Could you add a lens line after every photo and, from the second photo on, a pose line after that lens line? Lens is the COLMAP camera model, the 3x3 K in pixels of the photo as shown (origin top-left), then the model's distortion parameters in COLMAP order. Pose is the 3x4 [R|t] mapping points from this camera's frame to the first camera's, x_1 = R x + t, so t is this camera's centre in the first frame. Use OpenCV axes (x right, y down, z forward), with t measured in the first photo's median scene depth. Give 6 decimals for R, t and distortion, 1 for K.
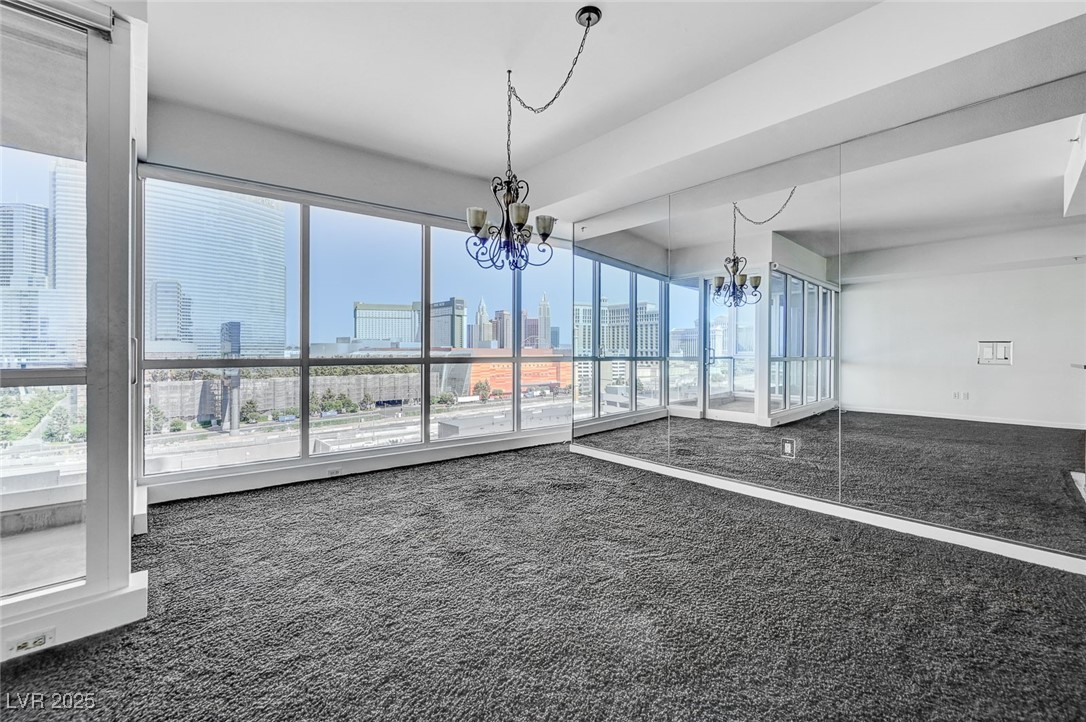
lens RADIAL K [[428.6, 0, 547.4], [0, 428.6, 354.1], [0, 0, 1]] dist [0.005771, 0.000688]
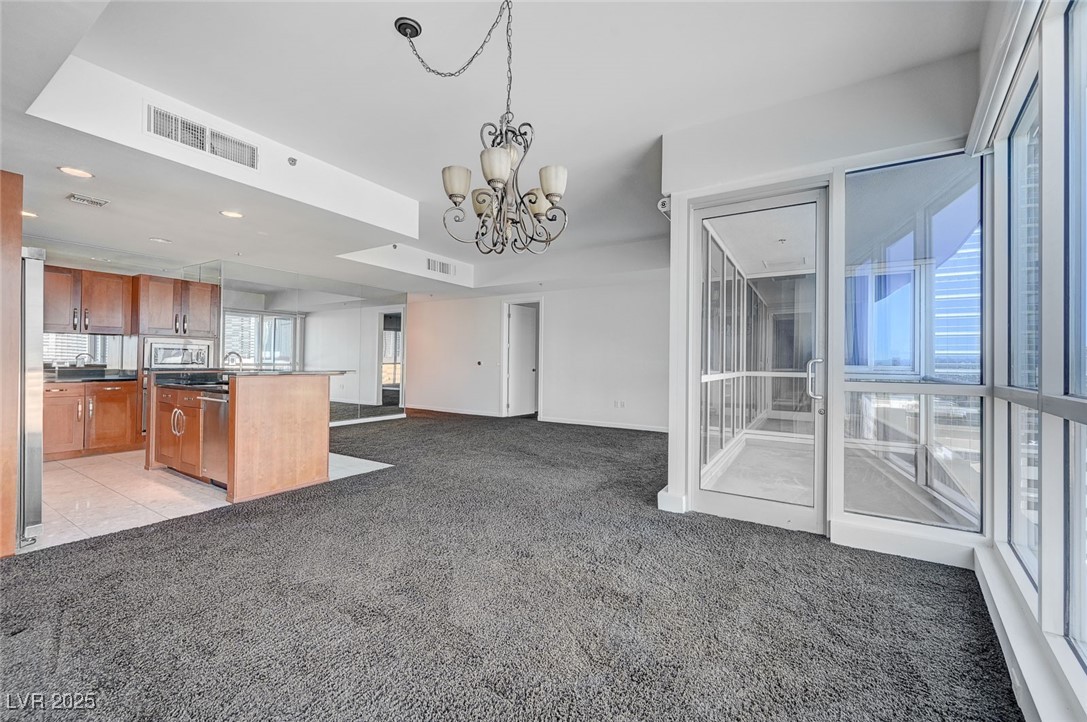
lens RADIAL K [[428.9, 0, 536.3], [0, 428.9, 361.5], [0, 0, 1]] dist [0.005771, 0.000688]
pose [[-0.964660, -0.013786, -0.263137, 0.015637], [-0.015138, 0.999881, 0.003111, -0.007105], [0.263063, 0.006984, -0.964753, 0.689054]]
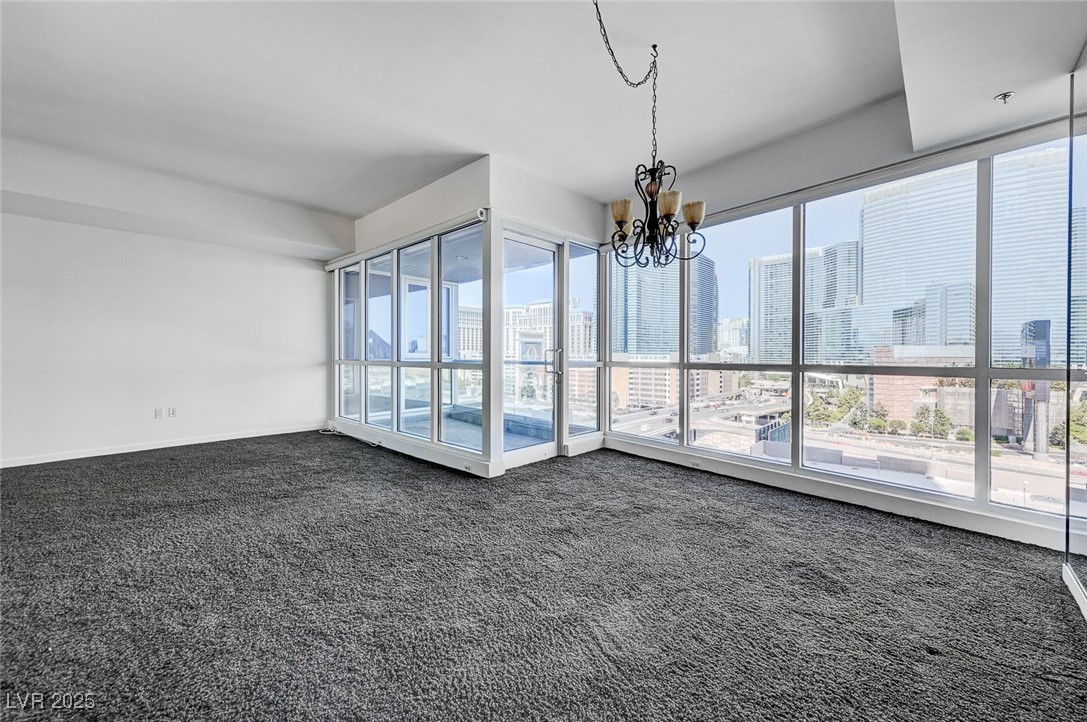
lens RADIAL K [[428.9, 0, 547.8], [0, 428.9, 356.8], [0, 0, 1]] dist [0.005771, 0.000688]
pose [[0.084630, 0.005092, -0.996399, 0.319080], [-0.009813, 0.999943, 0.004277, -0.003191], [0.996364, 0.009416, 0.084675, 0.284507]]
